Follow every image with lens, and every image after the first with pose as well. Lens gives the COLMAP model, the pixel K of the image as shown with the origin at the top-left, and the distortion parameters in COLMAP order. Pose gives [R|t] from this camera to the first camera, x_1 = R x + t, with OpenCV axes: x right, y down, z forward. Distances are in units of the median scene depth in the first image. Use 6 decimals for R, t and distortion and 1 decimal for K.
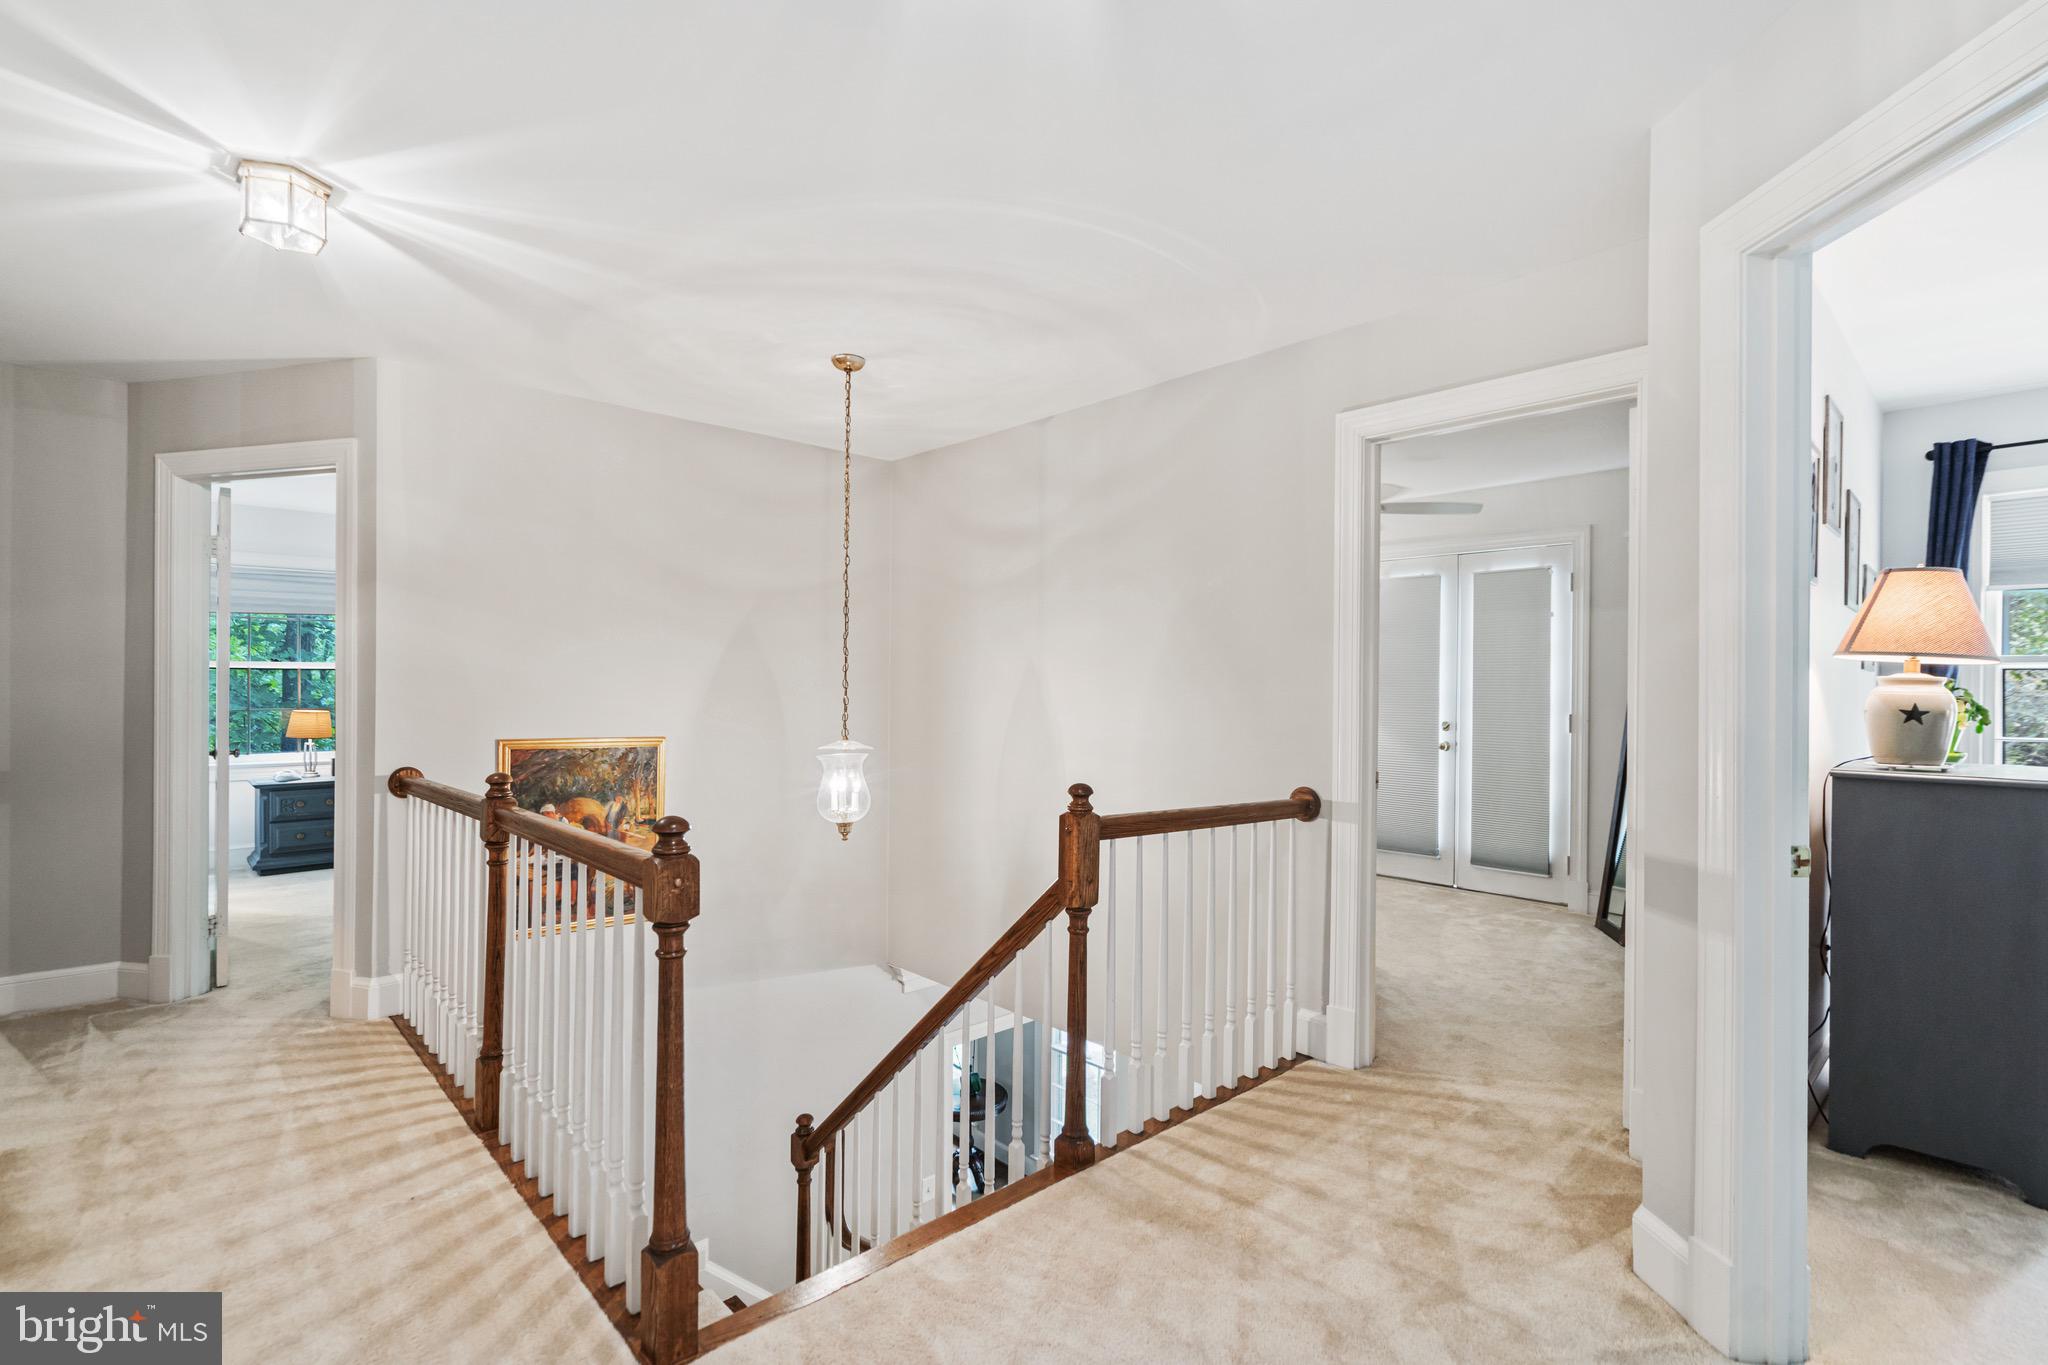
lens RADIAL K [[939.9, 0, 1024.7], [0, 939.9, 689.4], [0, 0, 1]] dist [-0.002494, 0.000901]
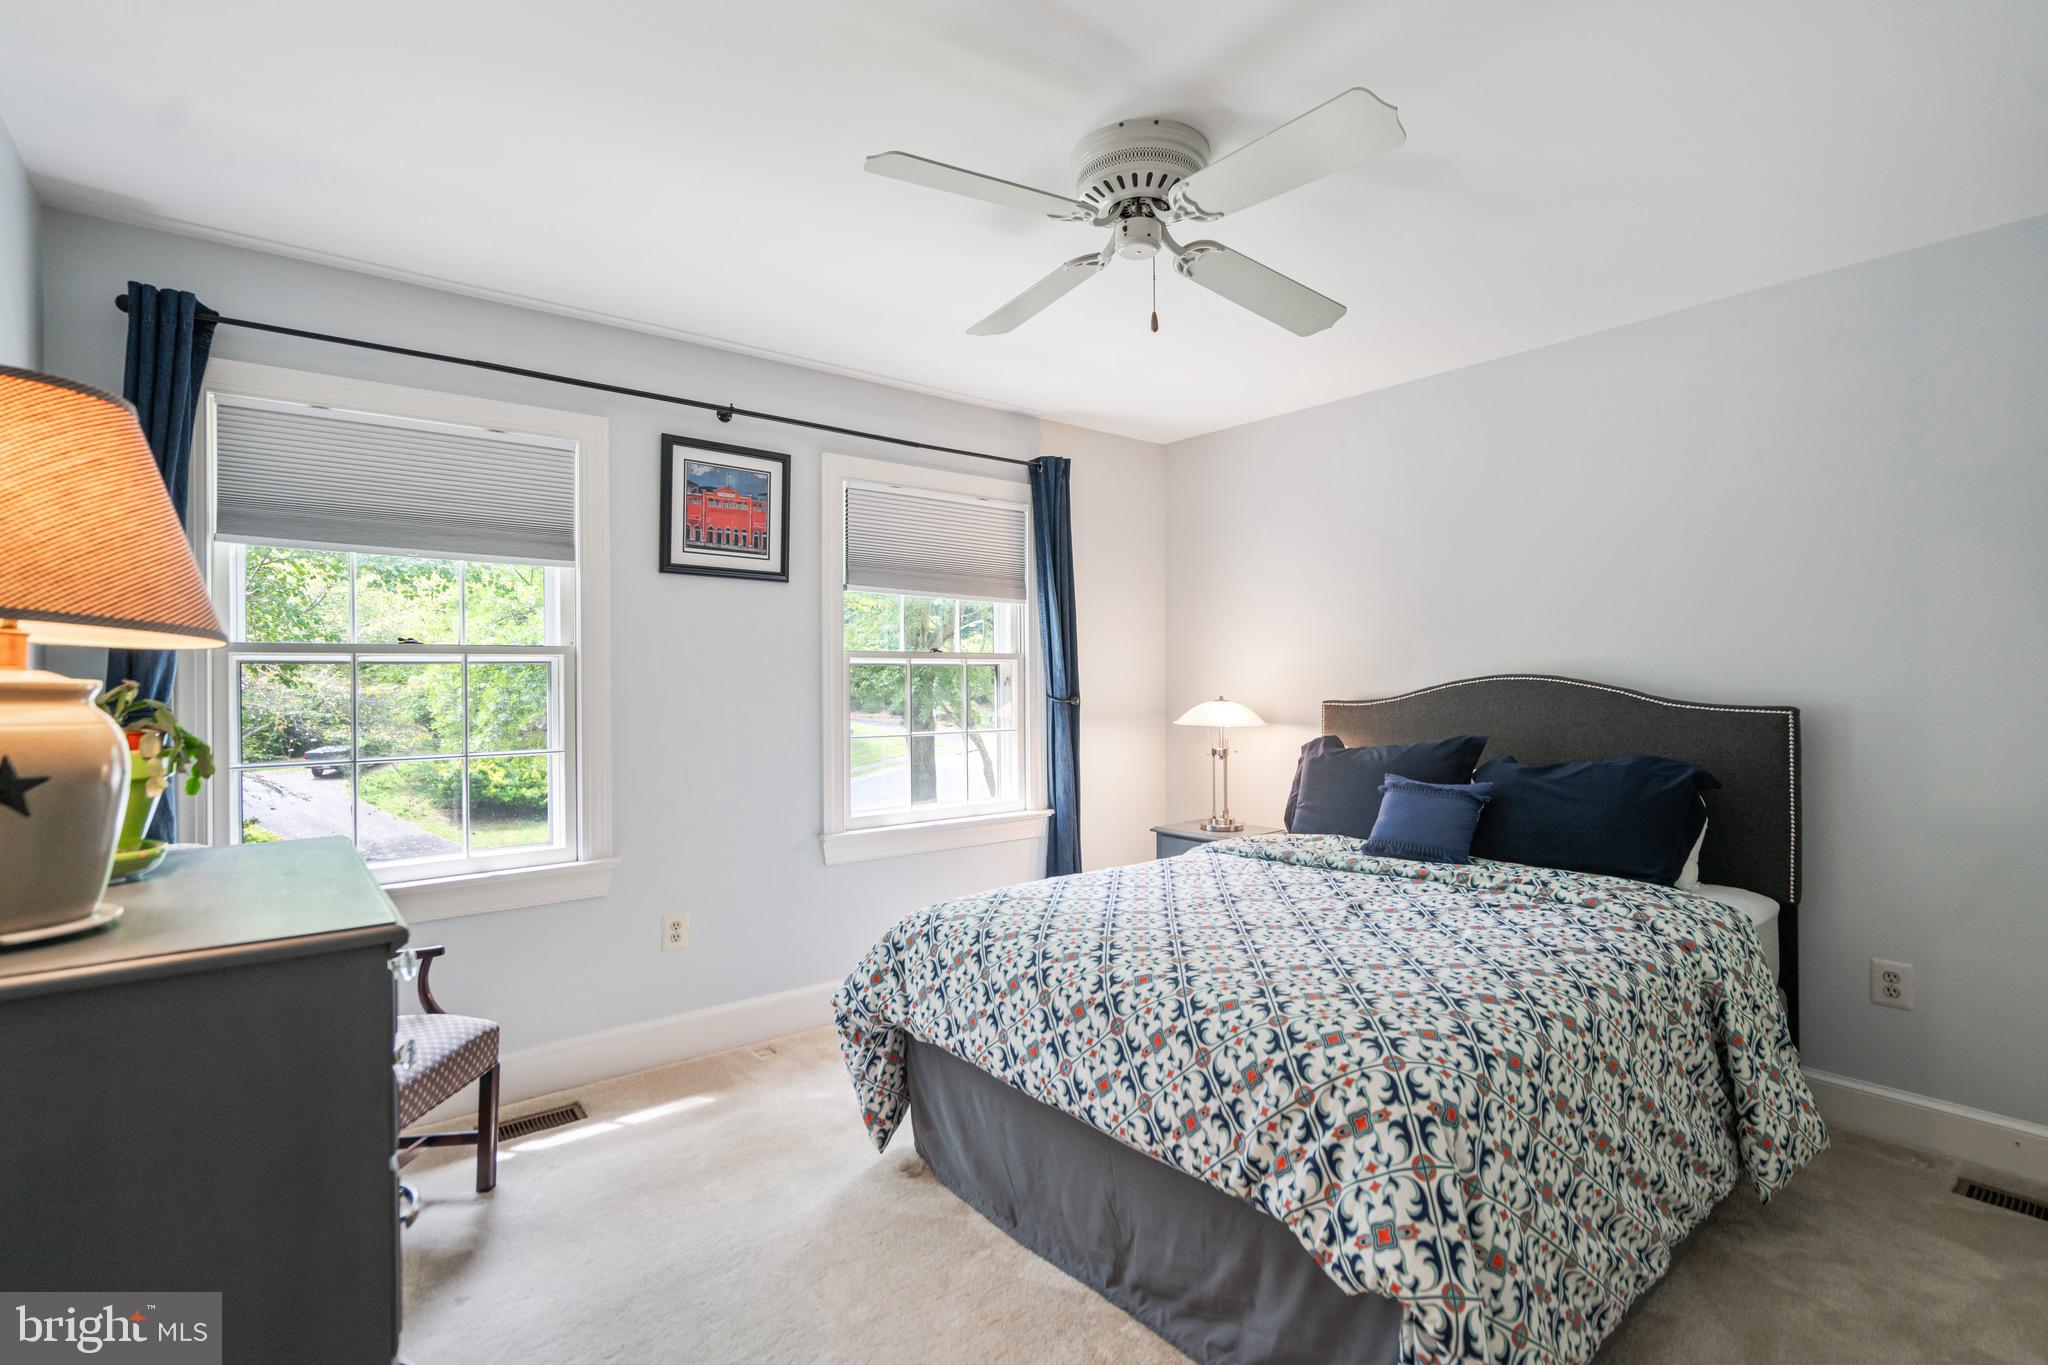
lens RADIAL K [[939.9, 0, 1024.6], [0, 939.9, 687.1], [0, 0, 1]] dist [-0.002494, 0.000901]
pose [[0.068565, -0.010144, 0.997595, 0.453654], [0.003760, 0.999944, 0.009910, -0.009175], [-0.997640, 0.003071, 0.068599, 0.433060]]
